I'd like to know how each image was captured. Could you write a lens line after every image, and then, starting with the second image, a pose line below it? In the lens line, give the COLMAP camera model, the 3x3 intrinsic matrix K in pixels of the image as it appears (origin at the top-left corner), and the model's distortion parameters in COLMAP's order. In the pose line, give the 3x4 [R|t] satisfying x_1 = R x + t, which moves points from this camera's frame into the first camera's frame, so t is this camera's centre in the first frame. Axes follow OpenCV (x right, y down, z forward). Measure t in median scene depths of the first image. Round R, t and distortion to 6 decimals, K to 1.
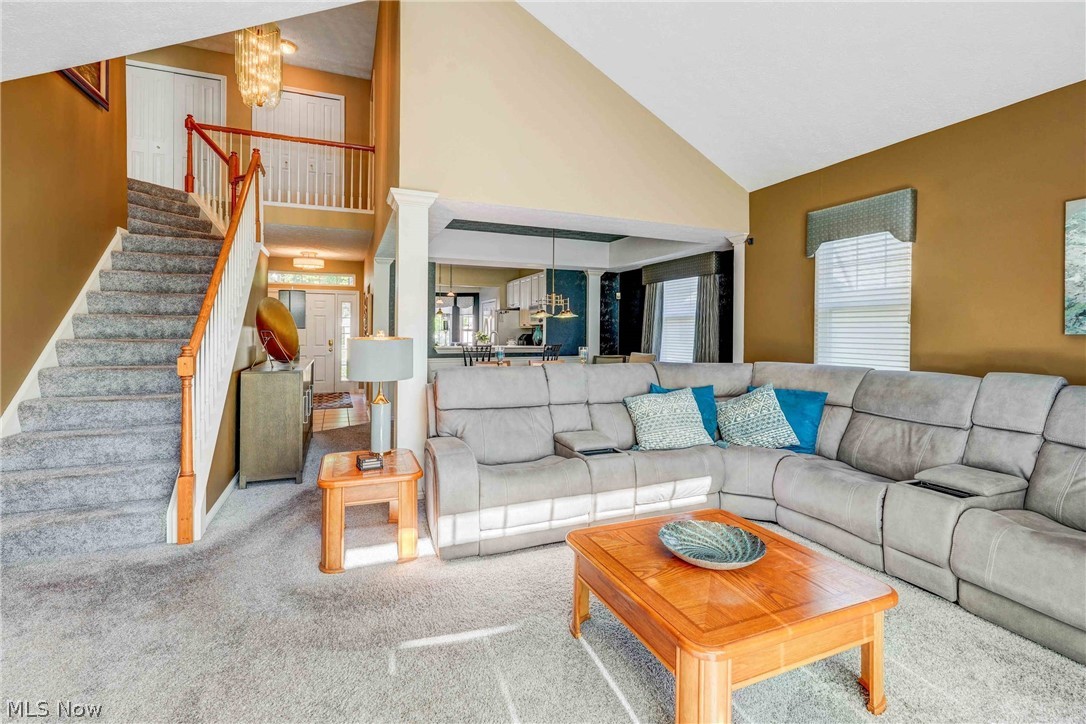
lens RADIAL K [[483.9, 0, 531.6], [0, 483.9, 343.1], [0, 0, 1]] dist [-0.011463, 0.005882]
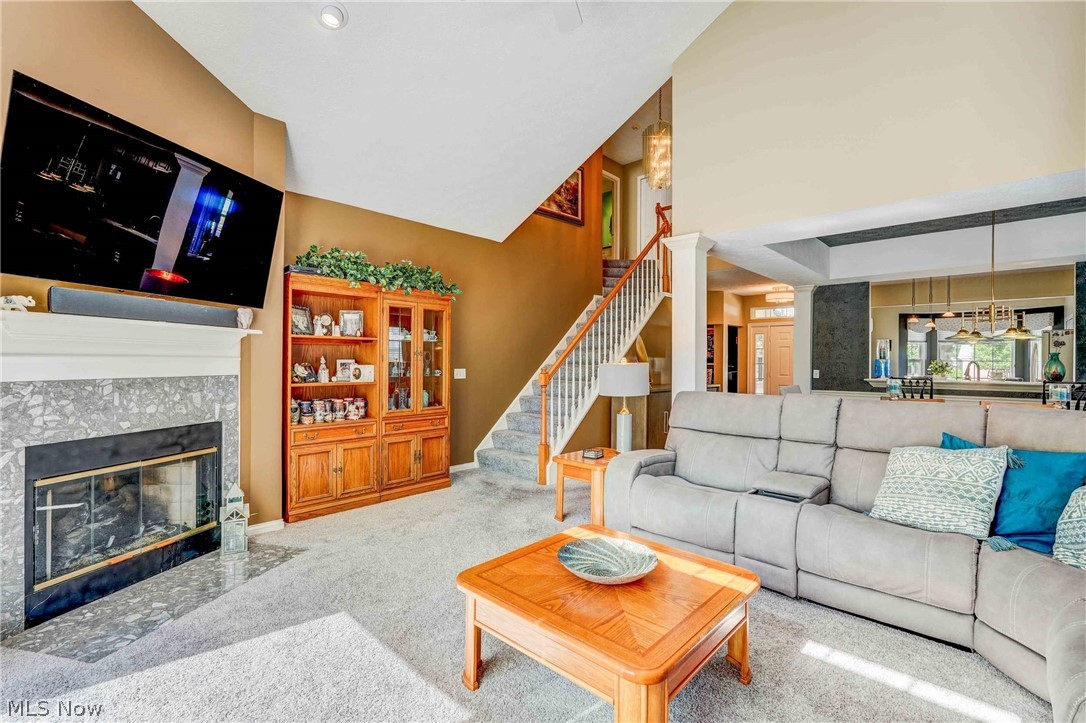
lens RADIAL K [[483.9, 0, 549.3], [0, 483.9, 361.2], [0, 0, 1]] dist [-0.011463, 0.005882]
pose [[0.436189, -0.004198, -0.899845, 0.522155], [-0.024681, 0.999557, -0.016627, 0.007334], [0.899516, 0.029461, 0.435892, 0.182315]]
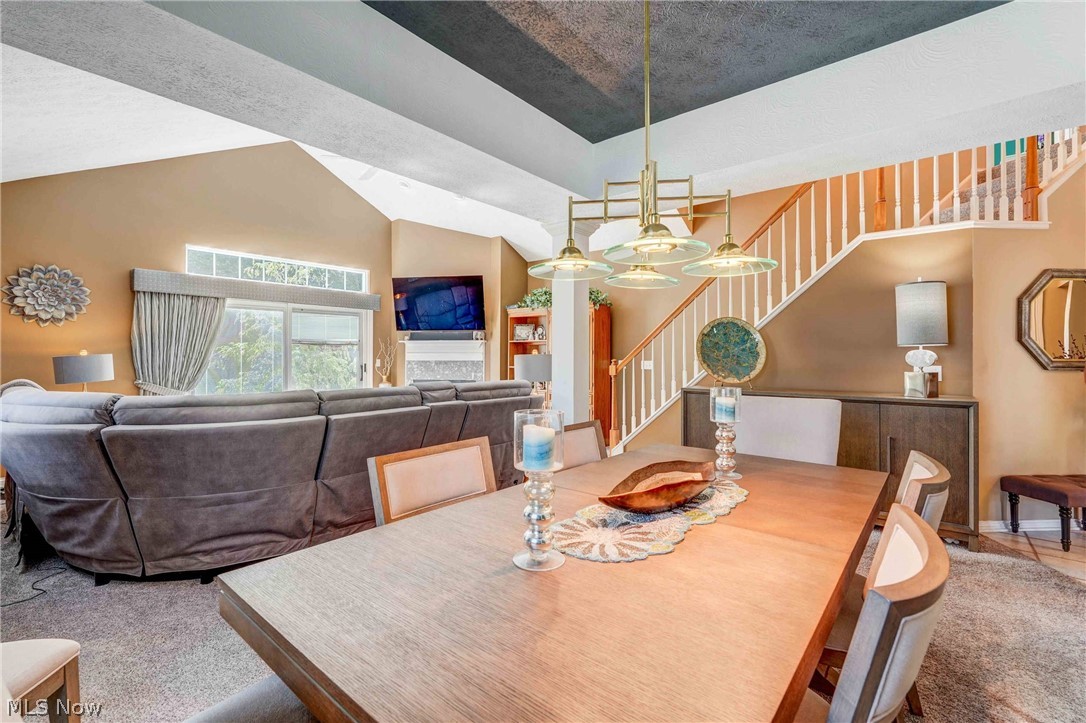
lens RADIAL K [[483.9, 0, 544.5], [0, 483.9, 355.6], [0, 0, 1]] dist [-0.011463, 0.005882]
pose [[-0.879967, -0.005507, -0.475003, 0.253641], [-0.018717, 0.999558, 0.023086, -0.030970], [0.474666, 0.029206, -0.879681, 1.591205]]
